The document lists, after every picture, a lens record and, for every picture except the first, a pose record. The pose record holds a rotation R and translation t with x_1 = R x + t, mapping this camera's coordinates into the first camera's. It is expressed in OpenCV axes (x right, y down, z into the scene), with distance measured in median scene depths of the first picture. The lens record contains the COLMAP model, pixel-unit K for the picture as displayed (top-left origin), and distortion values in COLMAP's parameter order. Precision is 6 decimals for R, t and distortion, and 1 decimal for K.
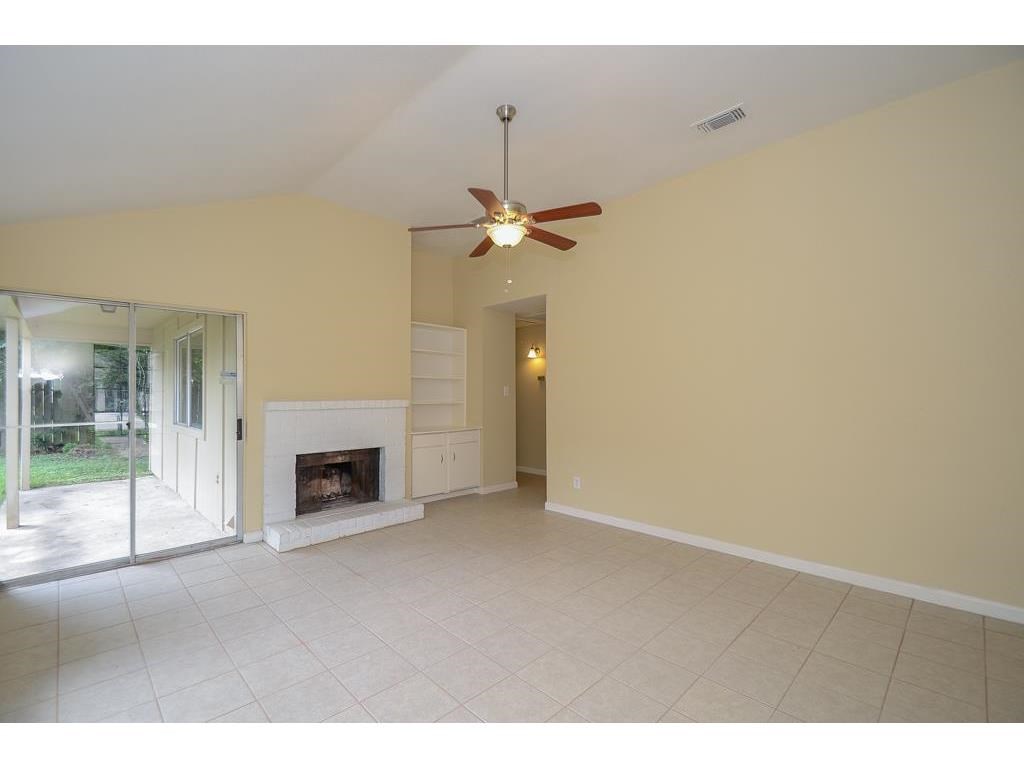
lens RADIAL K [[449.1, 0, 504.1], [0, 449.1, 387.9], [0, 0, 1]] dist [0.008504, -0.001921]
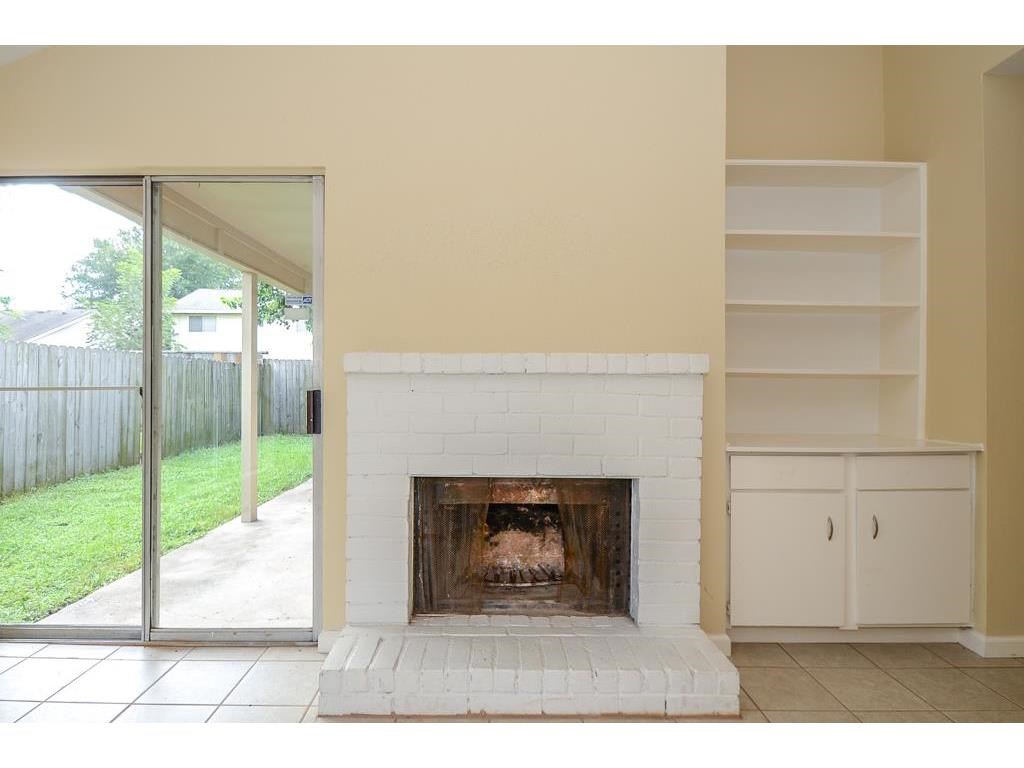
lens RADIAL K [[568.1, 0, 491.4], [0, 568.1, 384.5], [0, 0, 1]] dist [0.001062, -0.001734]
pose [[0.710631, 0.001784, -0.703563, -0.018367], [0.001772, 0.999989, 0.004326, 0.050722], [0.703563, -0.004321, 0.710620, 0.587954]]
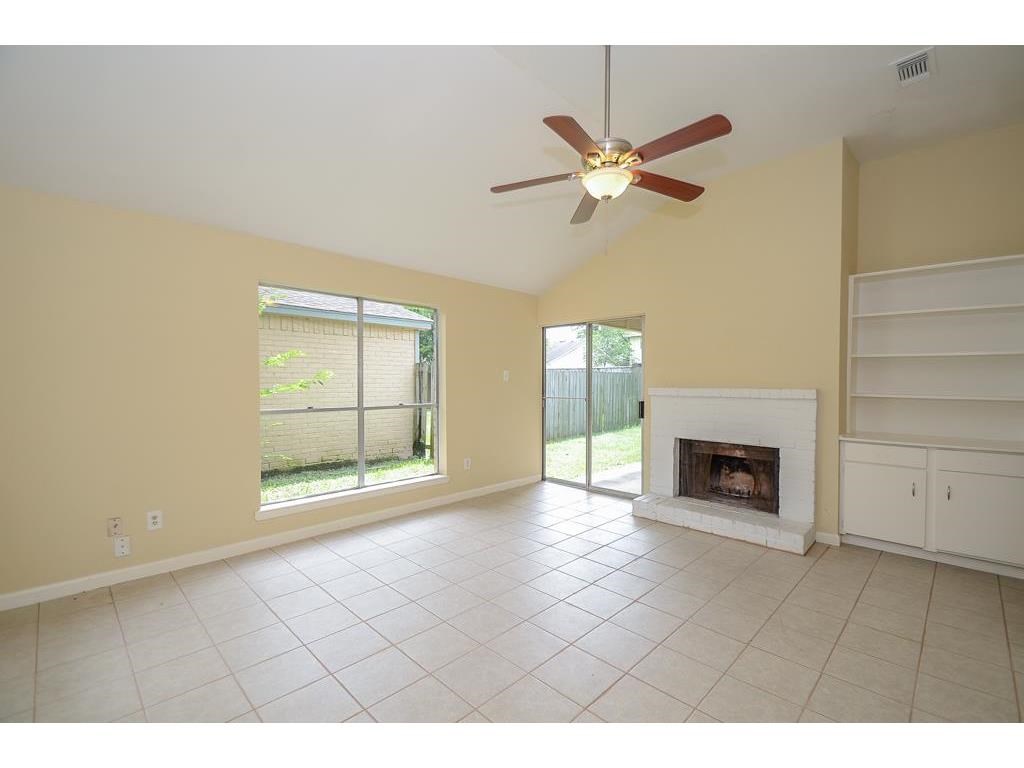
lens RADIAL K [[449.1, 0, 511.9], [0, 449.1, 386.0], [0, 0, 1]] dist [0.008504, -0.001921]
pose [[0.009278, 0.009715, -0.999910, 0.531925], [0.006447, 0.999931, 0.009775, 0.011131], [0.999936, -0.006537, 0.009215, 0.533667]]
